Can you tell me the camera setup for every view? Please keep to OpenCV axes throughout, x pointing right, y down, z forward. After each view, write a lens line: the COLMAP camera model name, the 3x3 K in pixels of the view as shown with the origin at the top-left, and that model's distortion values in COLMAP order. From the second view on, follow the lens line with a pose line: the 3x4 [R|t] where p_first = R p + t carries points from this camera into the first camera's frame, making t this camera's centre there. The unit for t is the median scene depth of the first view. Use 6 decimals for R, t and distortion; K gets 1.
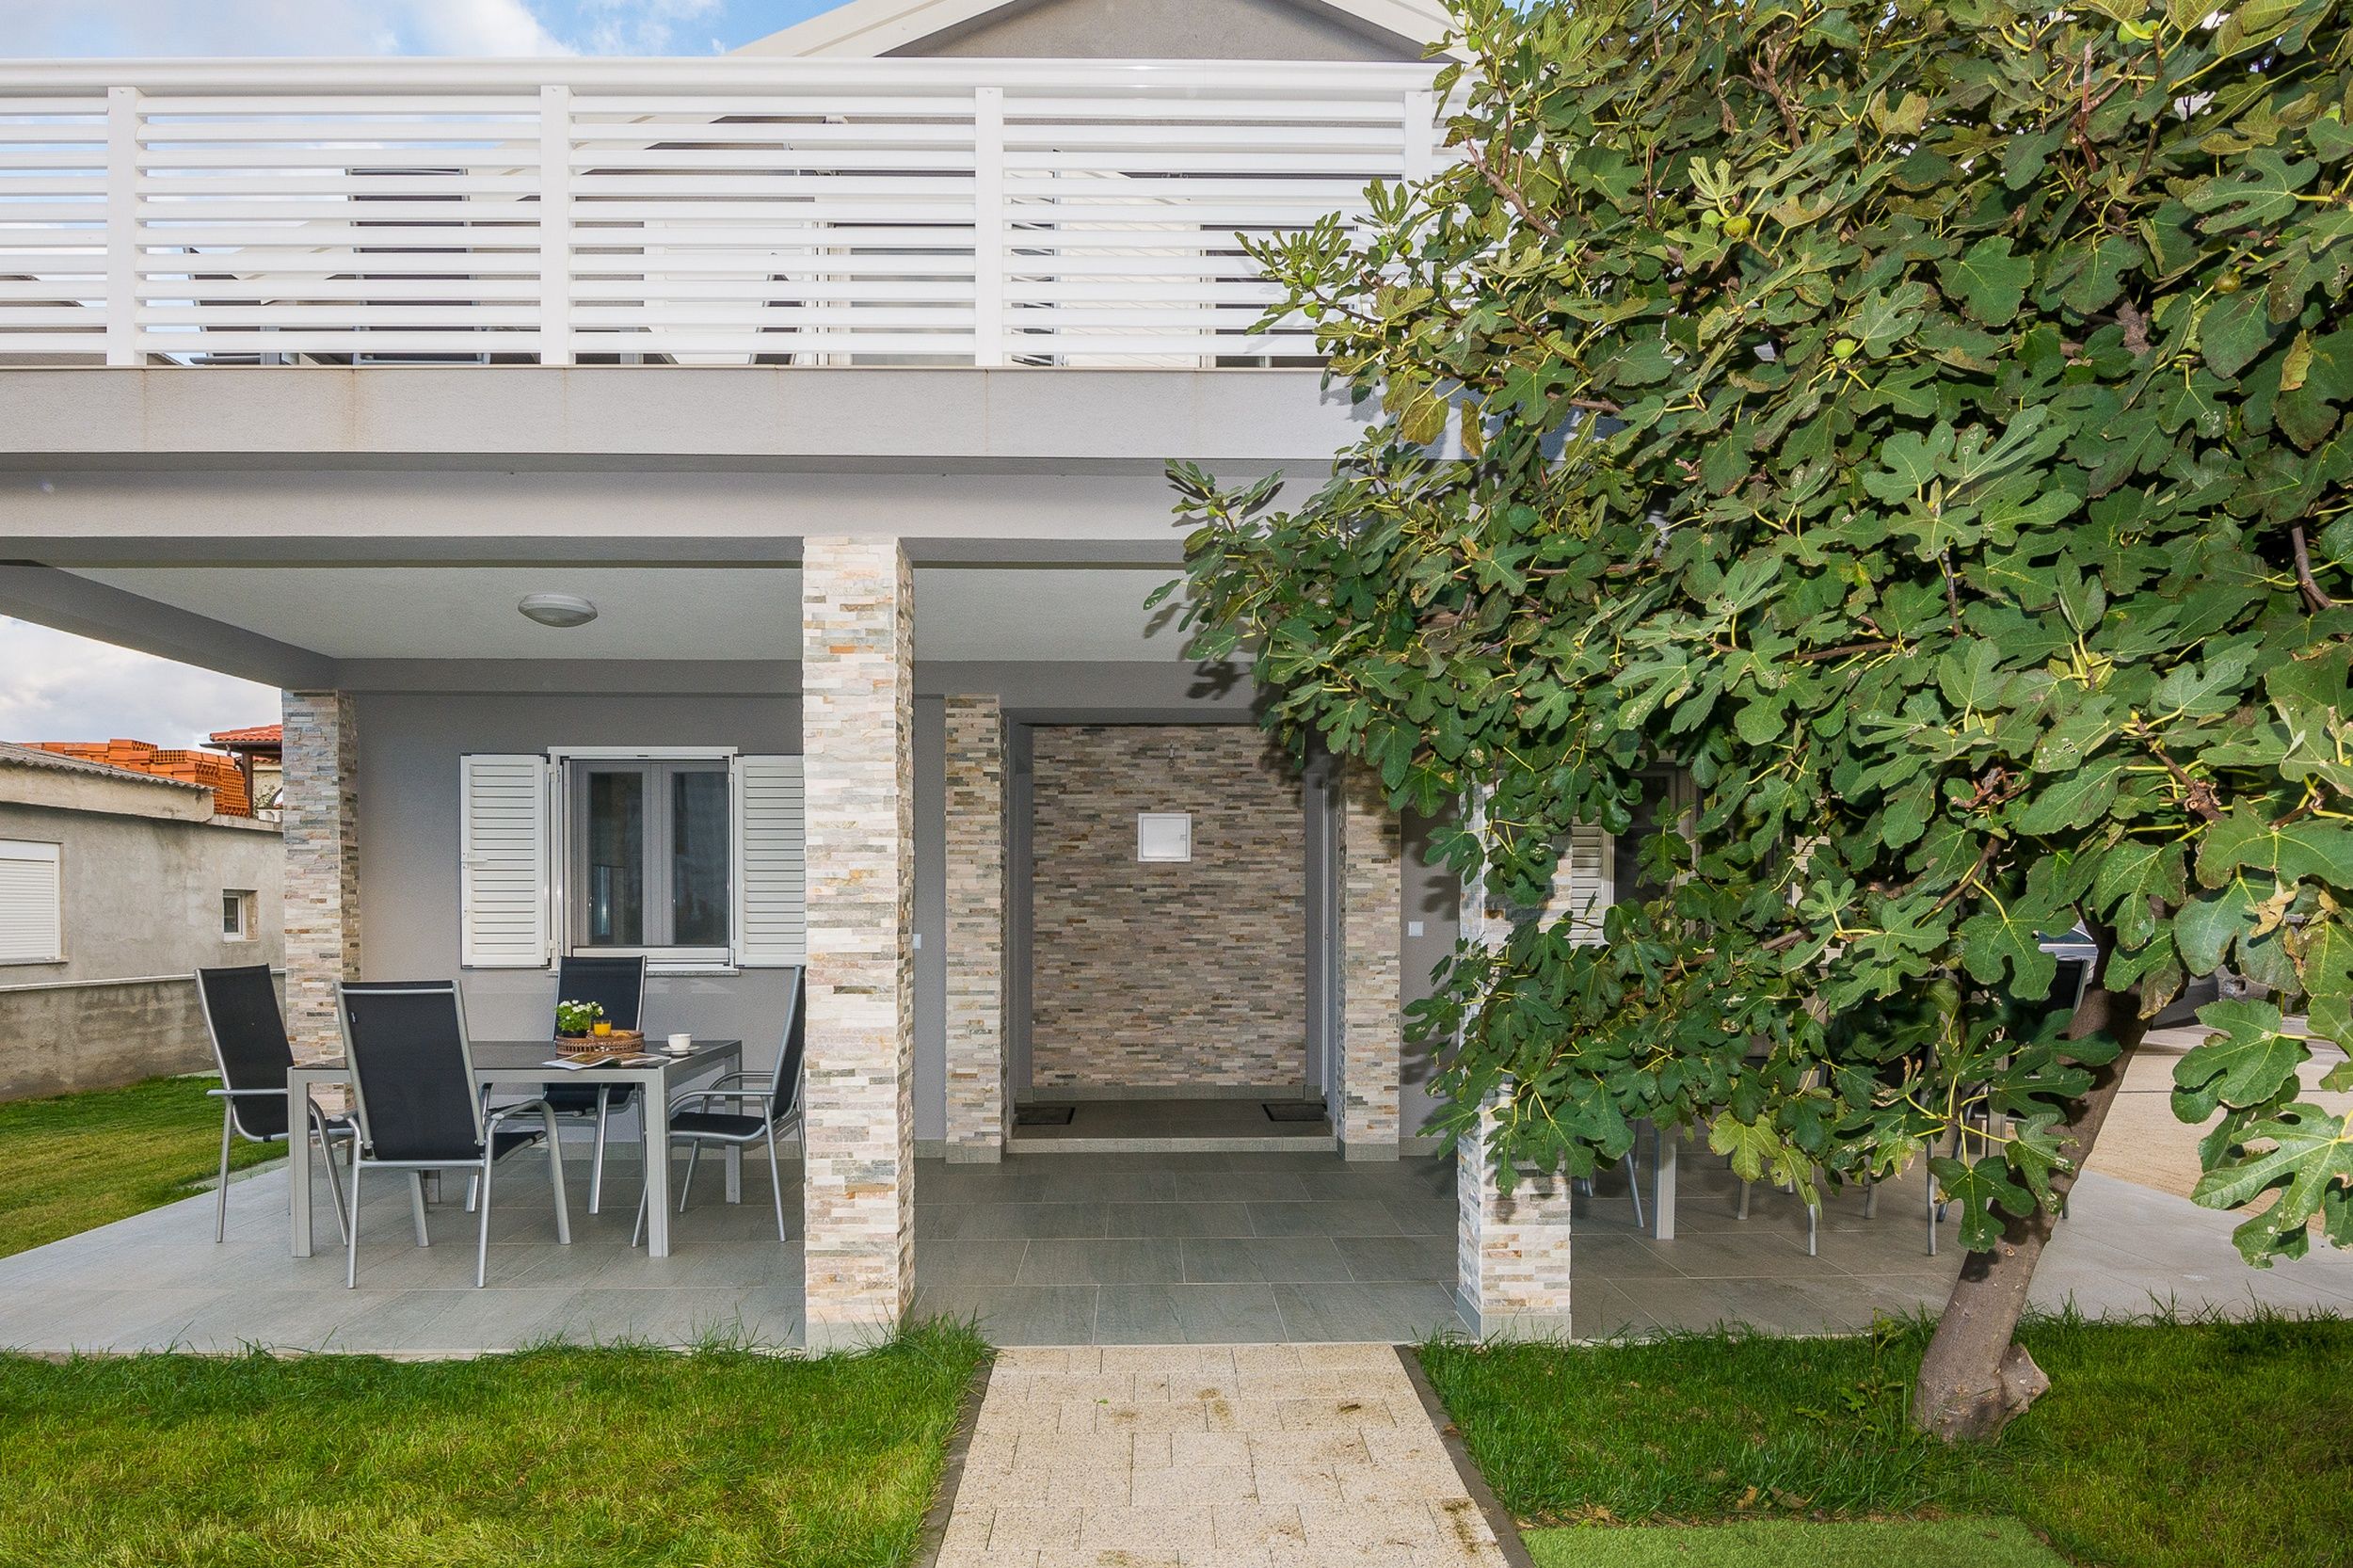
lens RADIAL K [[1341.4, 0, 1176.5], [0, 1341.4, 784.0], [0, 0, 1]] dist [0.002878, 0.000339]
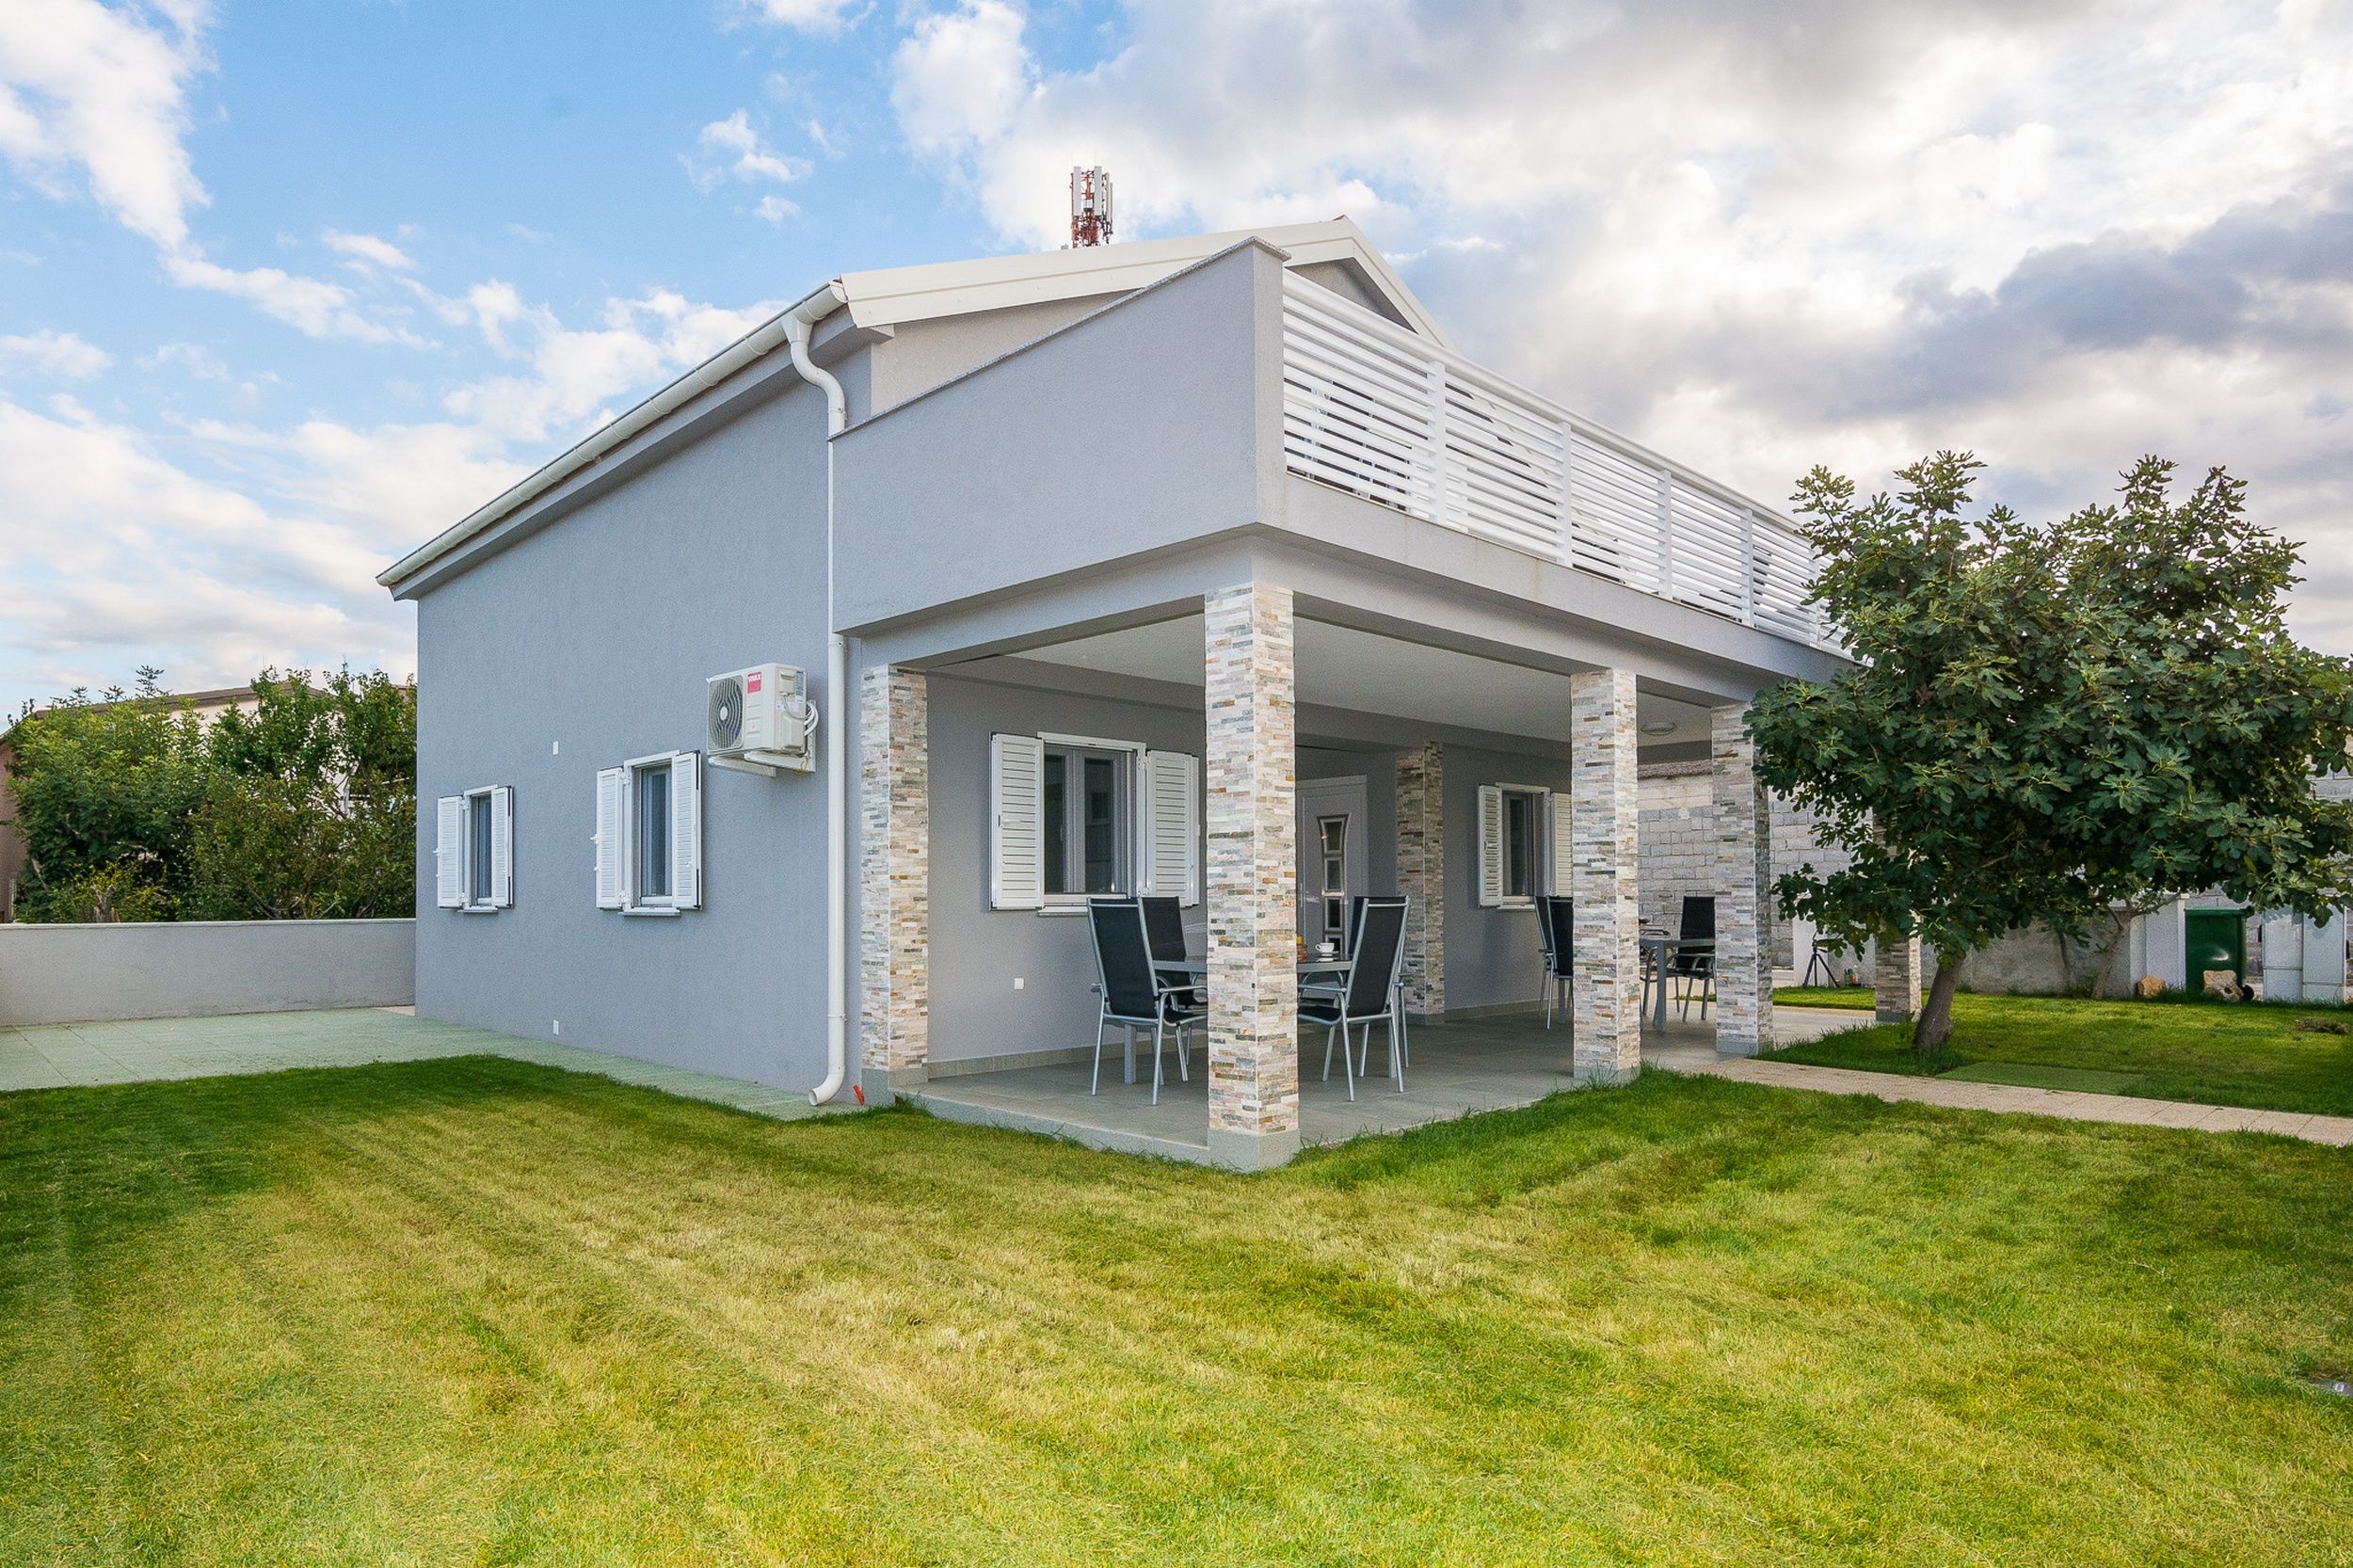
lens RADIAL K [[1323.1, 0, 1176.5], [0, 1323.1, 784.0], [0, 0, 1]] dist [-0.026703, -0.000616]
pose [[0.747827, 0.060280, 0.661151, -1.206615], [-0.058724, 0.997972, -0.024566, 0.043801], [-0.661291, -0.020454, 0.749850, 0.008435]]
